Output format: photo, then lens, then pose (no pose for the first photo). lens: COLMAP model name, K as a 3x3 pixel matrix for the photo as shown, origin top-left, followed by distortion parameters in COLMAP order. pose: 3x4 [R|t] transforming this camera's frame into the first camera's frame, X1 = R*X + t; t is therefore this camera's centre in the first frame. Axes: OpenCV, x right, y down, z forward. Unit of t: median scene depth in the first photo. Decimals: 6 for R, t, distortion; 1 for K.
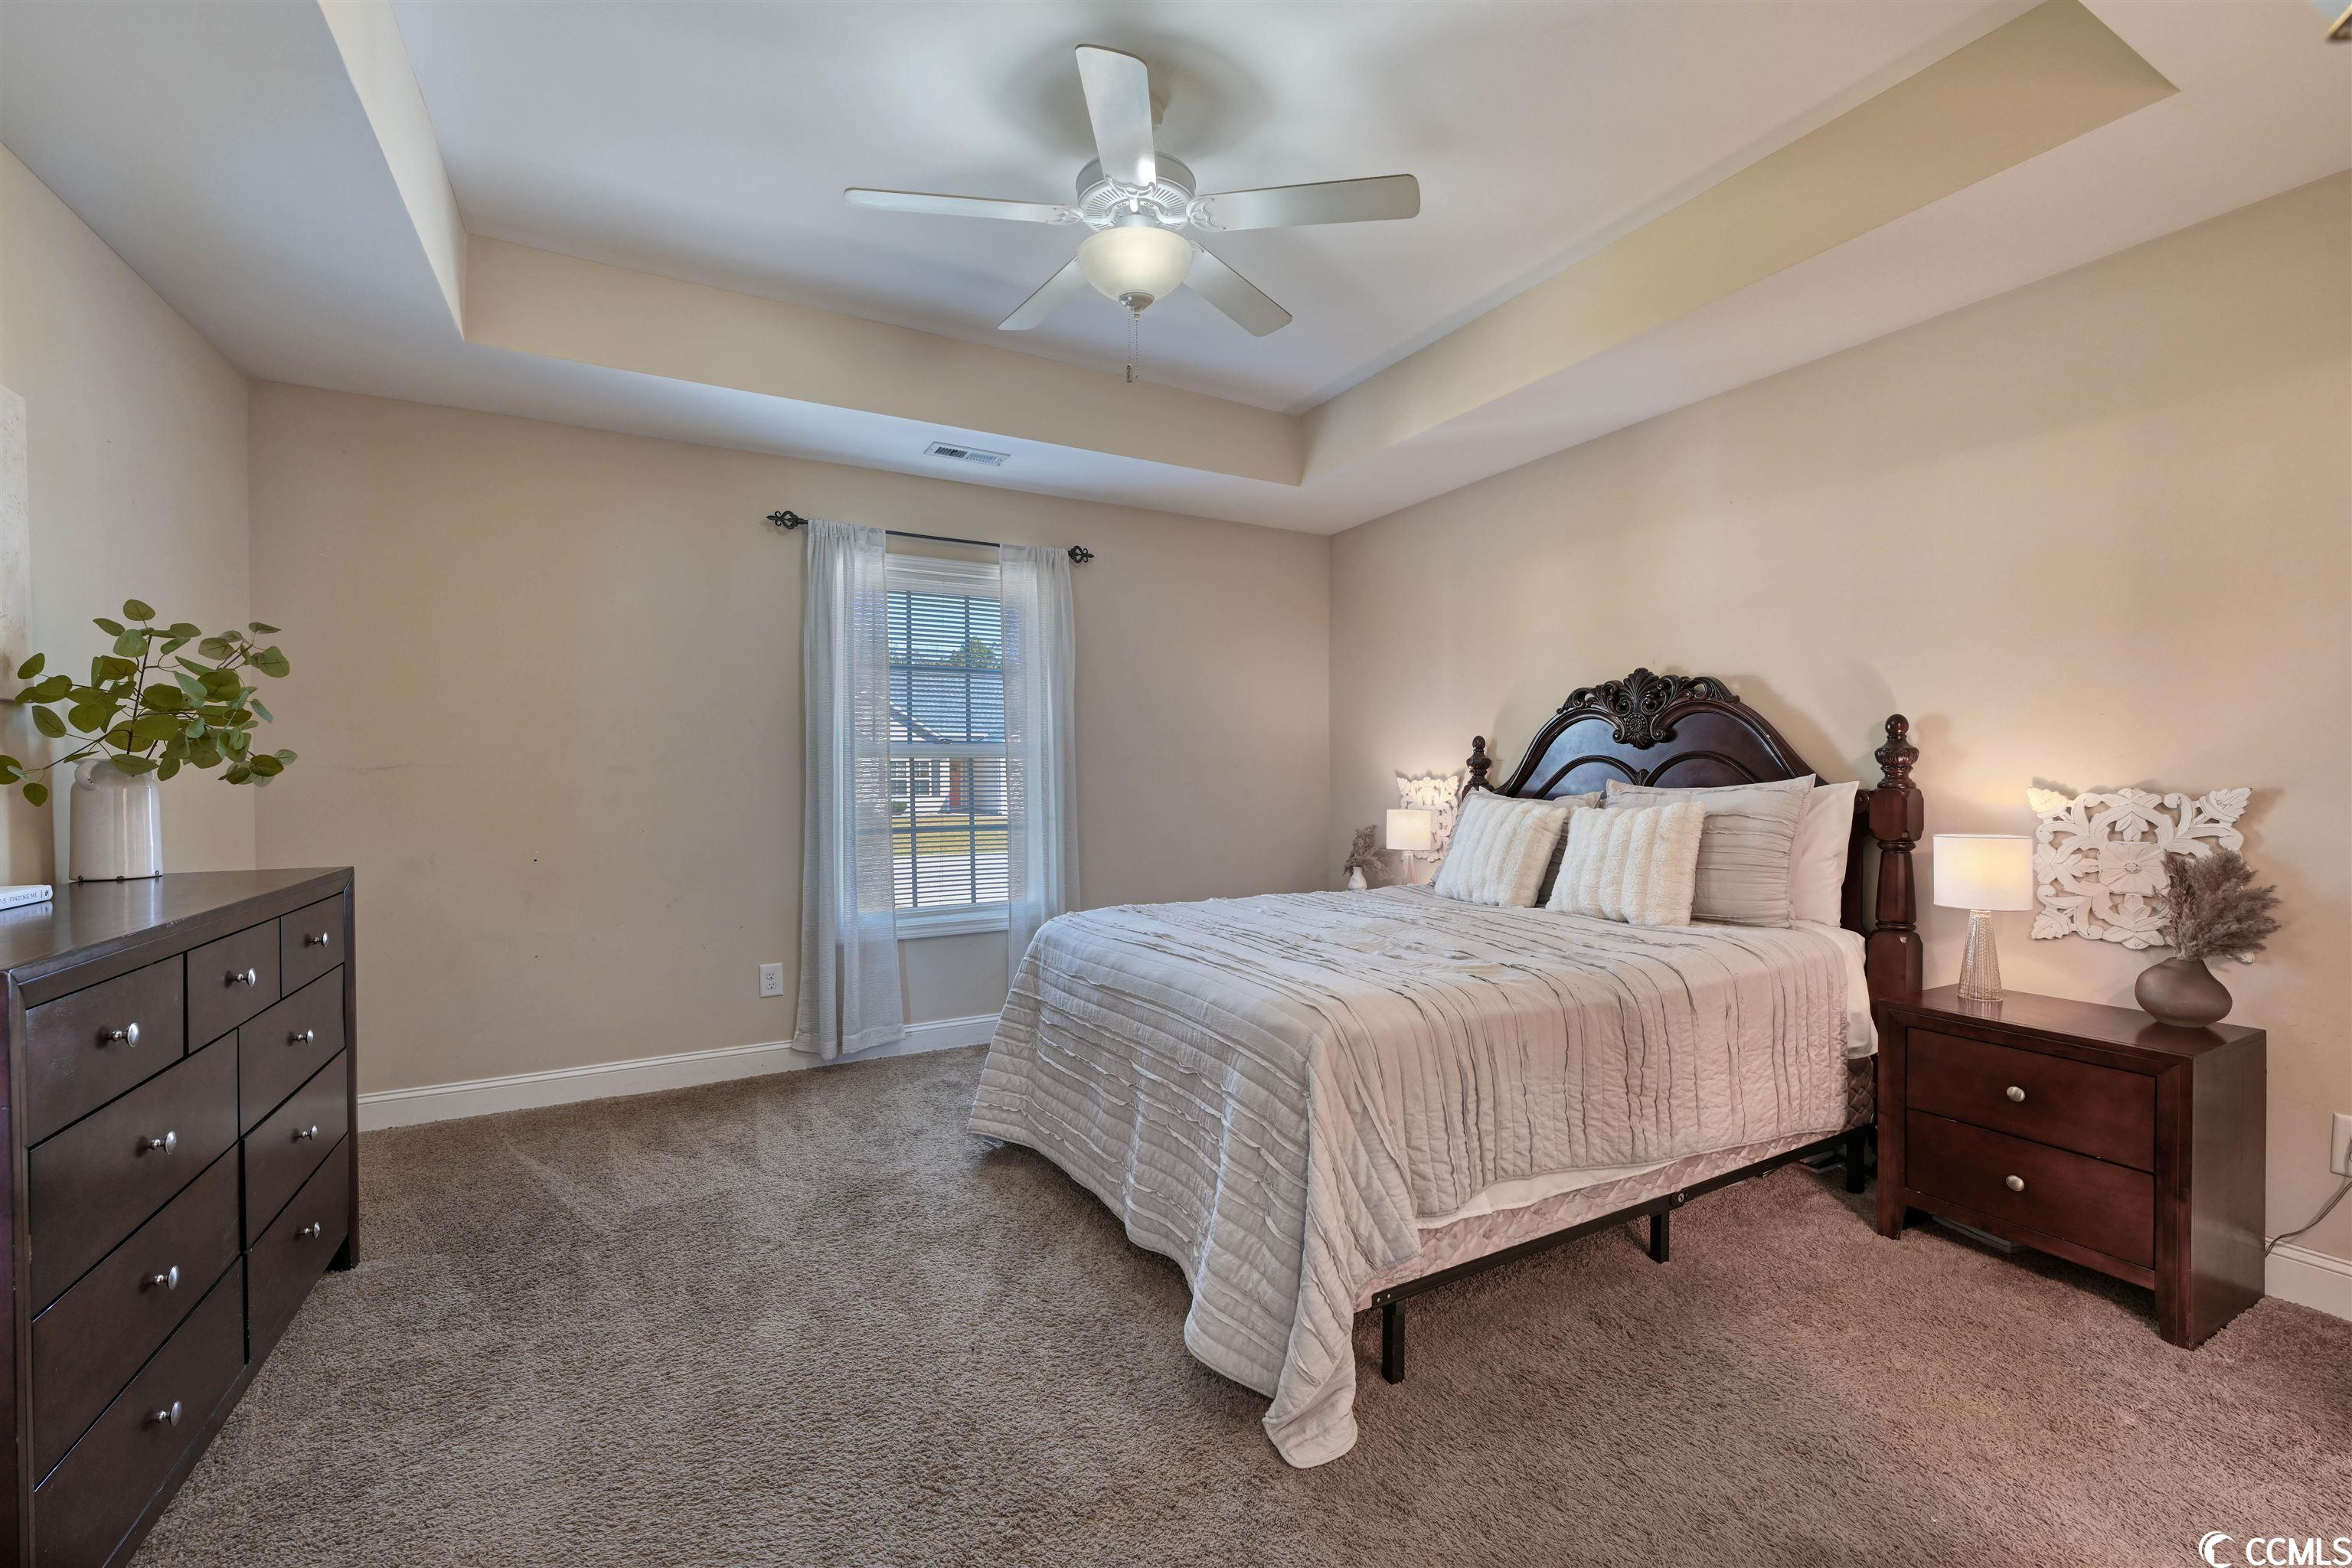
lens RADIAL K [[966.8, 0, 1170.2], [0, 966.8, 784.4], [0, 0, 1]] dist [-0.001142, -0.000010]
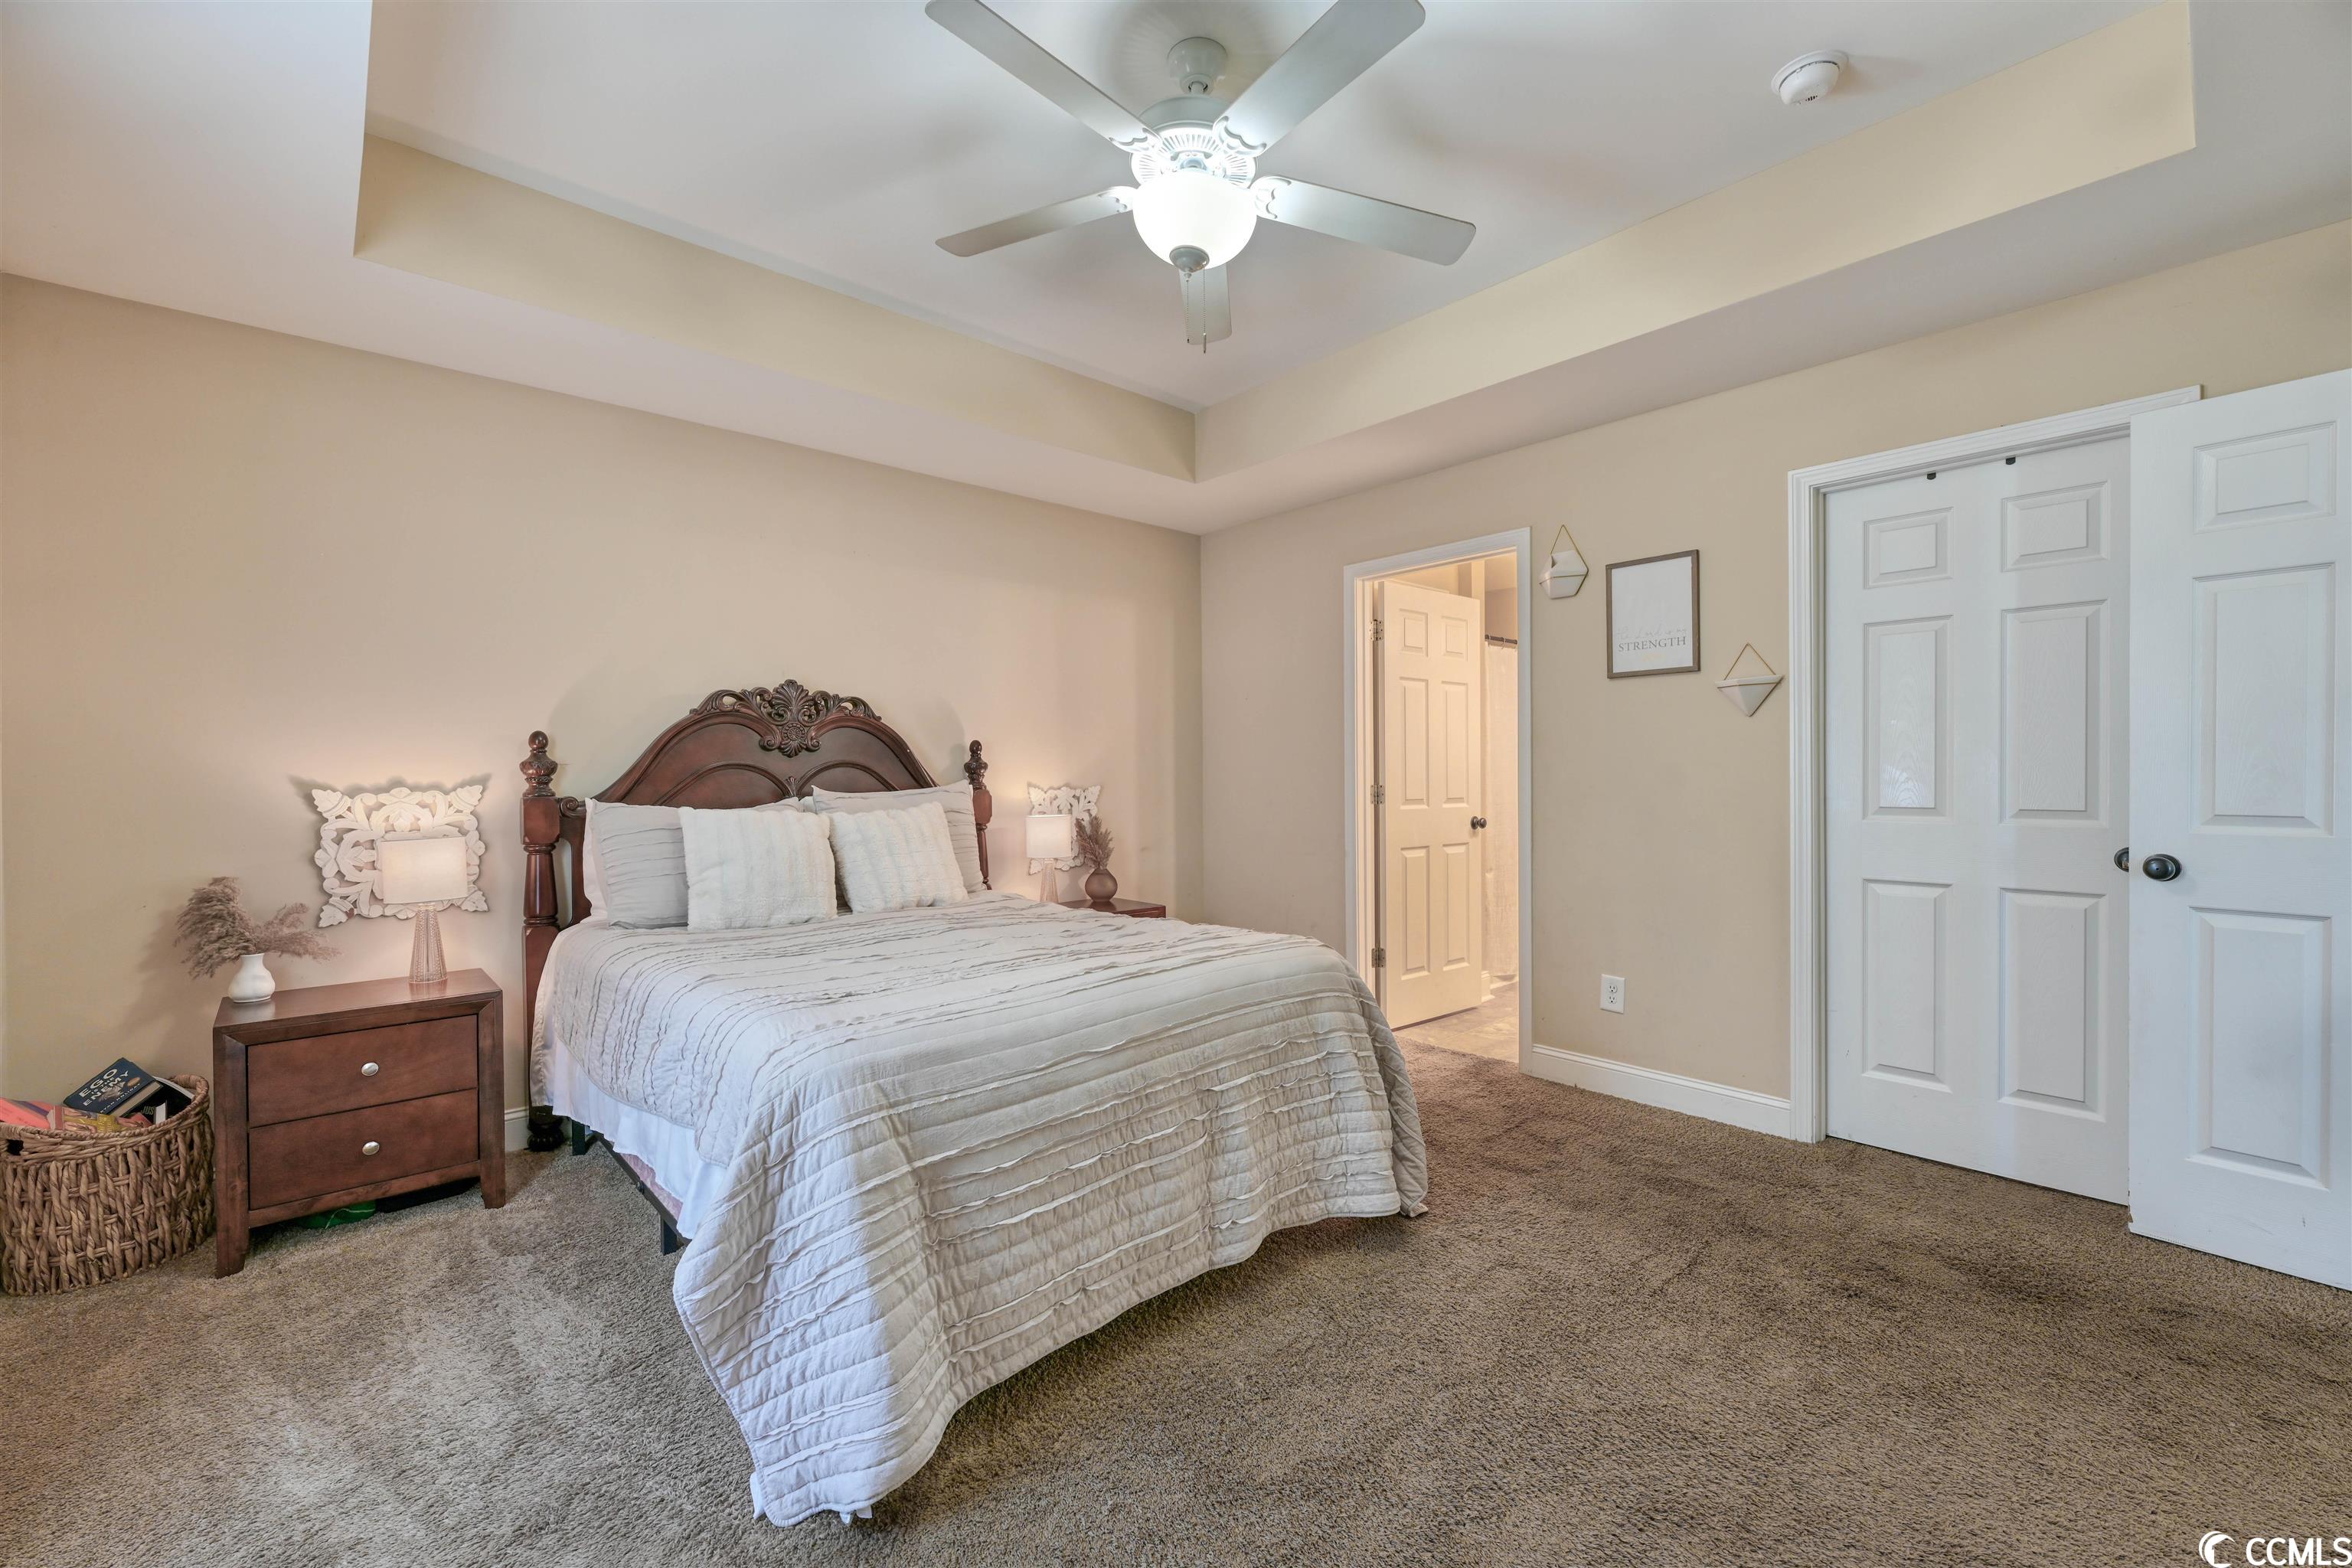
lens RADIAL K [[966.8, 0, 1174.3], [0, 966.8, 776.8], [0, 0, 1]] dist [-0.001142, -0.000010]
pose [[-0.229754, -0.007627, 0.973219, -0.655151], [0.007954, 0.999921, 0.009714, -0.023279], [-0.973216, 0.009973, -0.229675, 0.864316]]
